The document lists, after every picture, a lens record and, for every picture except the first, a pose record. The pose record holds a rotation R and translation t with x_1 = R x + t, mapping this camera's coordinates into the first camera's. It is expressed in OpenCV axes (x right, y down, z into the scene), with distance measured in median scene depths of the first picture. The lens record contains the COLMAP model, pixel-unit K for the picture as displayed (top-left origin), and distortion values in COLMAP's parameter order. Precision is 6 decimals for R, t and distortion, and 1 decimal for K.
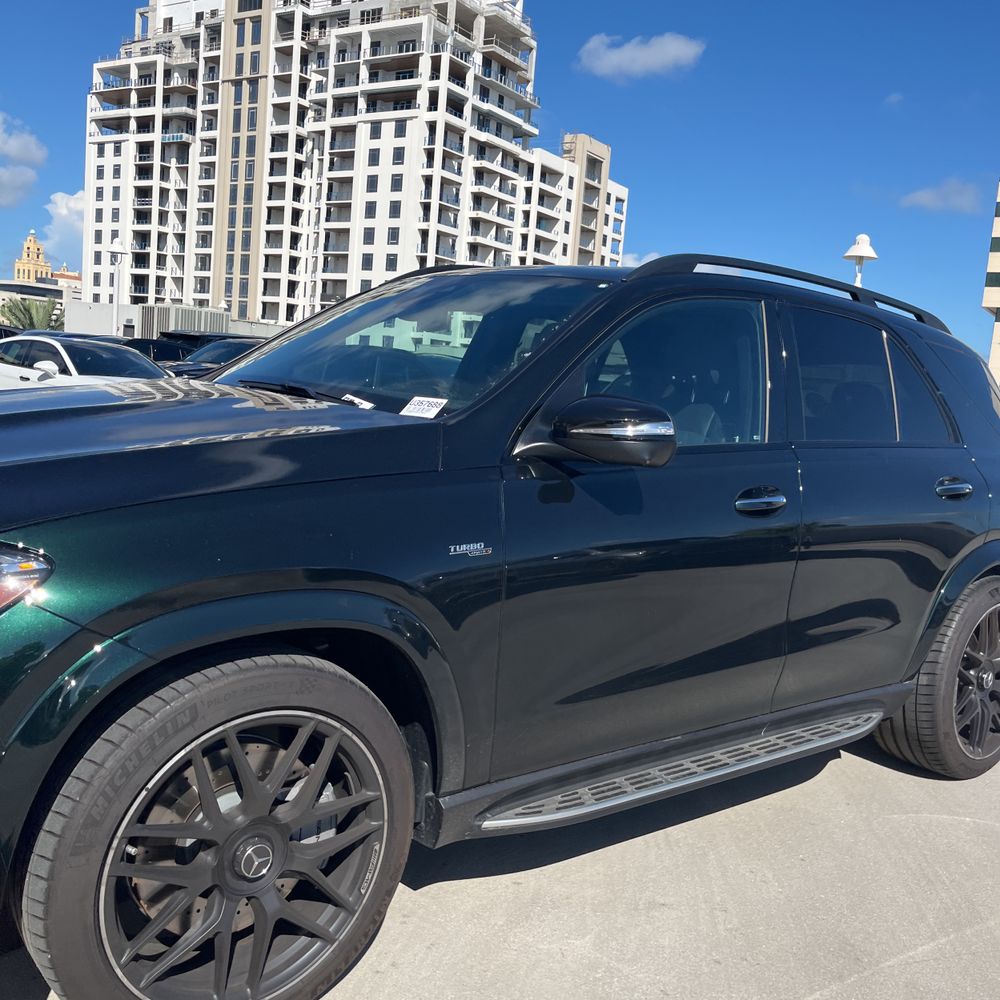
lens RADIAL K [[1006.9, 0, 484.7], [0, 1006.9, 494.4], [0, 0, 1]] dist [0.007226, 0.029642]
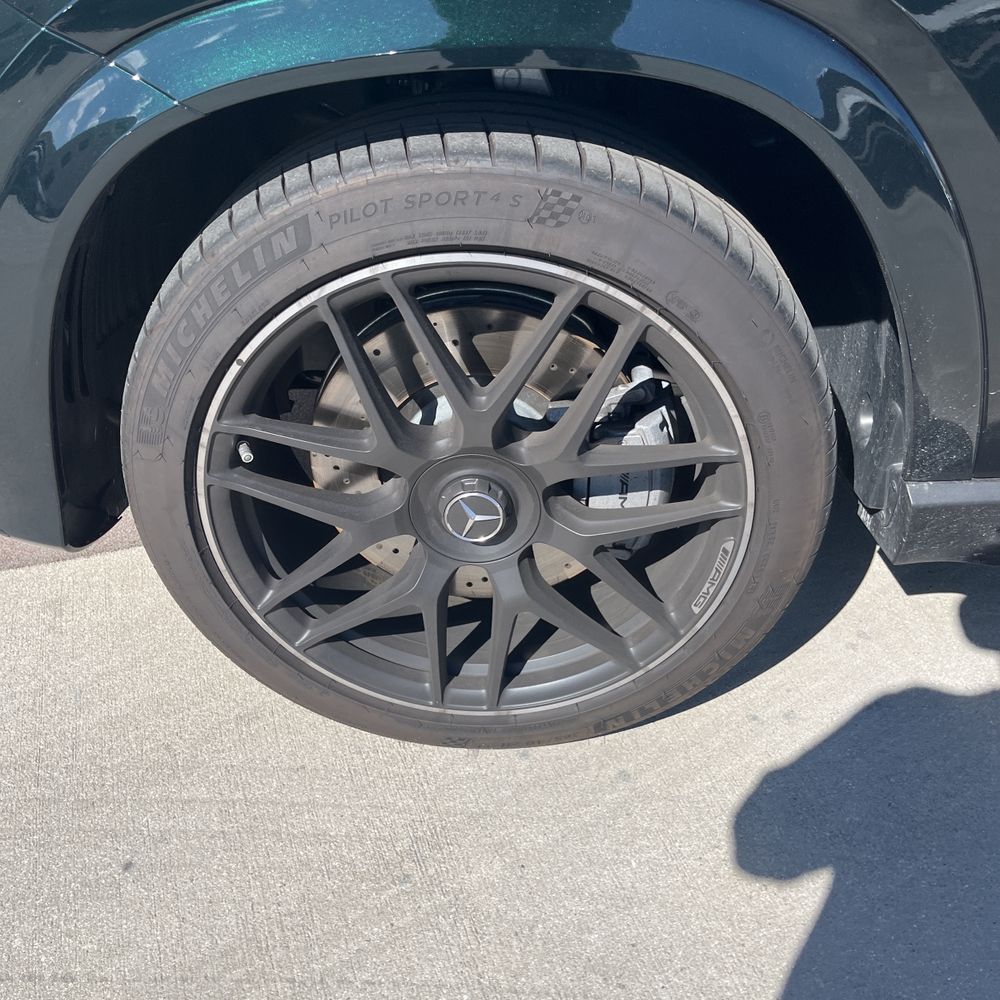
lens RADIAL K [[1011.9, 0, 491.1], [0, 1011.9, 504.0], [0, 0, 1]] dist [0.081237, -0.110170]
pose [[0.753440, 0.284993, -0.592543, 0.114093], [0.016459, 0.892727, 0.450298, 0.102814], [0.657311, -0.349025, 0.667925, 0.634505]]
